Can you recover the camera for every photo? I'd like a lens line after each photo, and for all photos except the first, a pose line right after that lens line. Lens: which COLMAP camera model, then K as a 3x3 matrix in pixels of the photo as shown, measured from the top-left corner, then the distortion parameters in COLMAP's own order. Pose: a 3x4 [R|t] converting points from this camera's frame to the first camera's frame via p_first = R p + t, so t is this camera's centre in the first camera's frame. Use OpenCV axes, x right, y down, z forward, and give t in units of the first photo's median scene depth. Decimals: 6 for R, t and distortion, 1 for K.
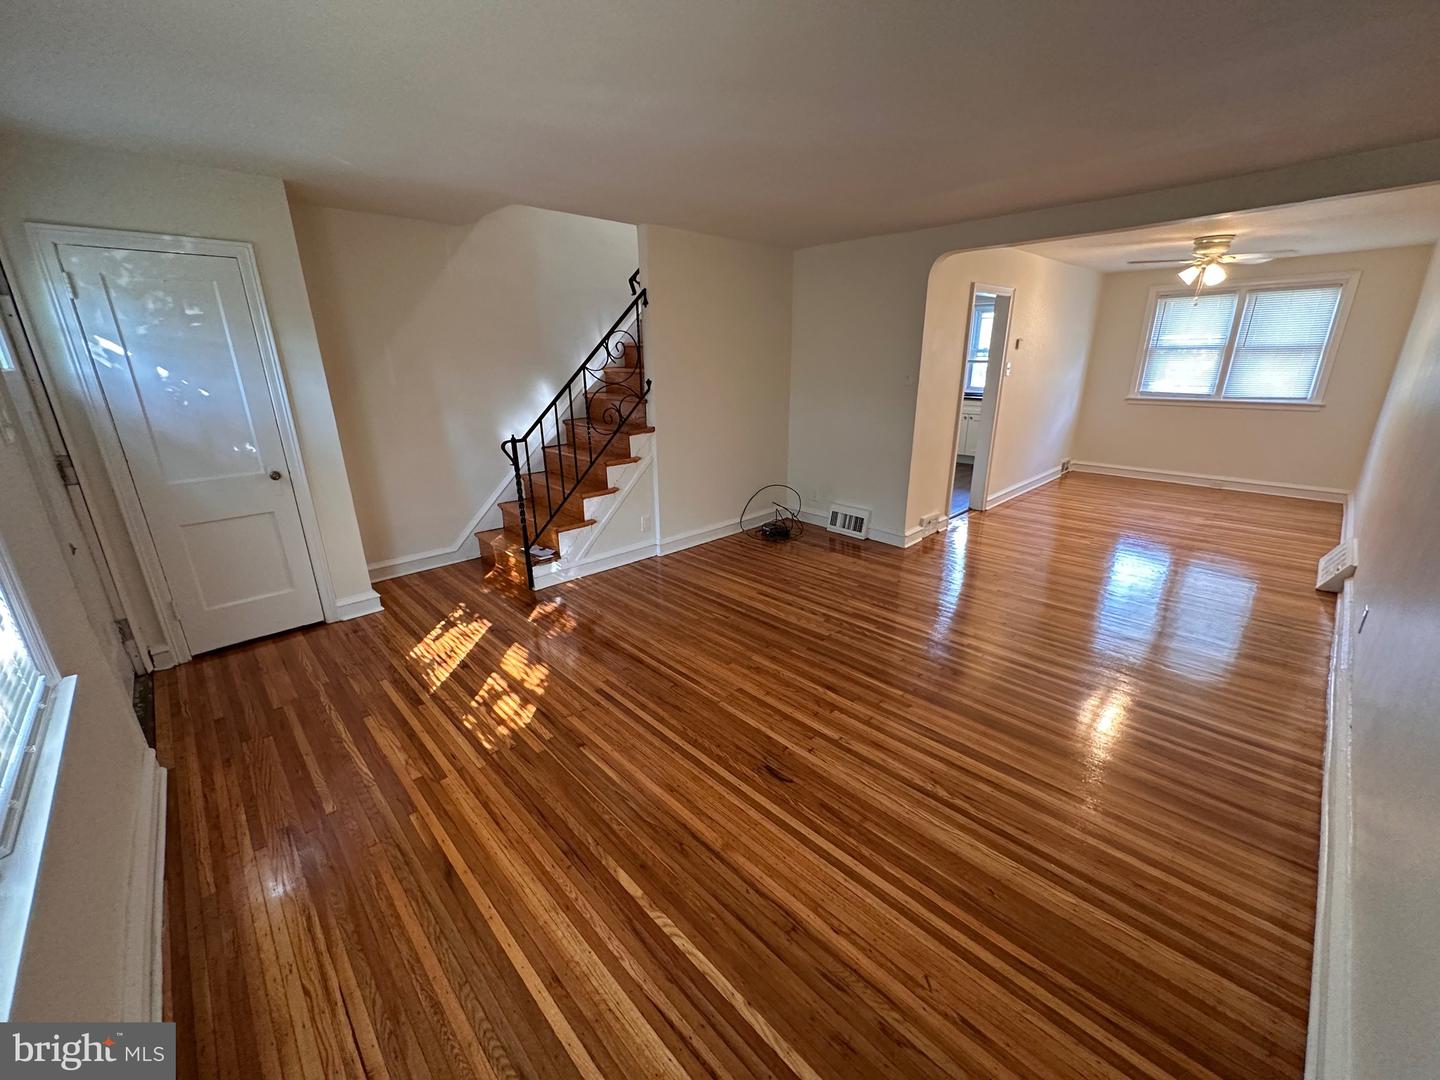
lens RADIAL K [[574.7, 0, 719.4], [0, 574.7, 538.8], [0, 0, 1]] dist [-0.004173, 0.000442]
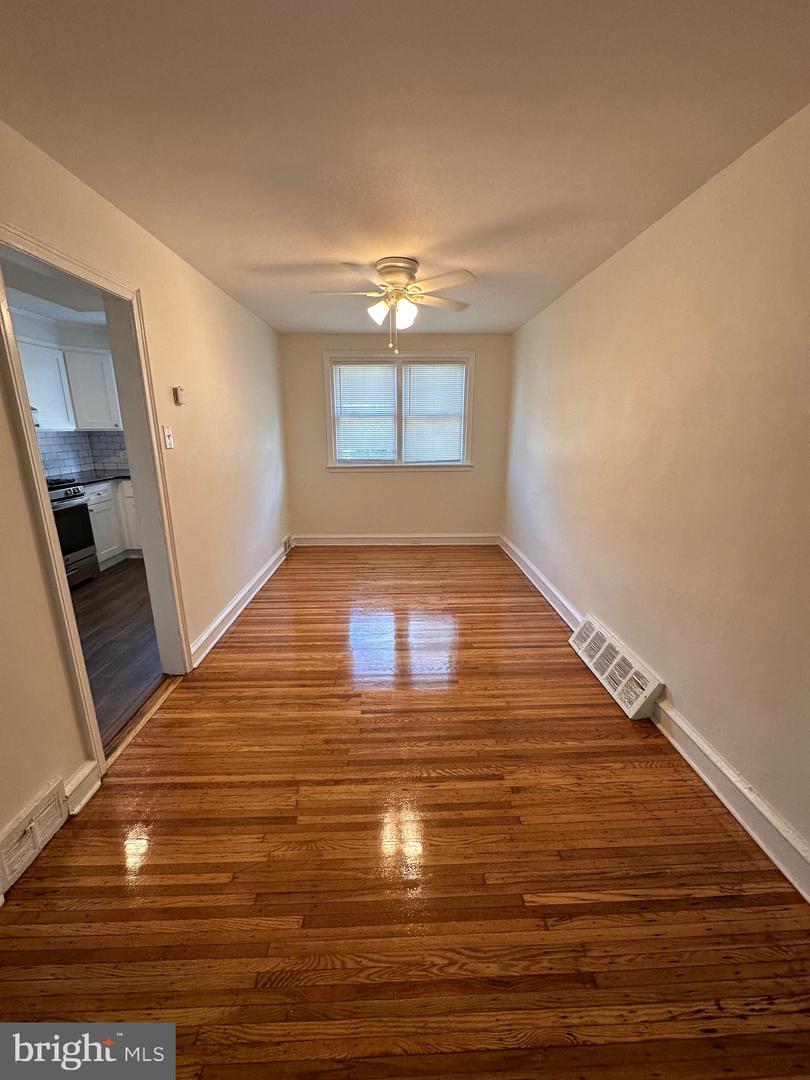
lens RADIAL K [[431.0, 0, 405.1], [0, 431.0, 539.5], [0, 0, 1]] dist [-0.004173, 0.000442]
pose [[0.673753, -0.179326, 0.716868, 0.546095], [0.221662, 0.974479, 0.035438, -0.259400], [-0.704928, 0.135026, 0.696308, 0.888469]]
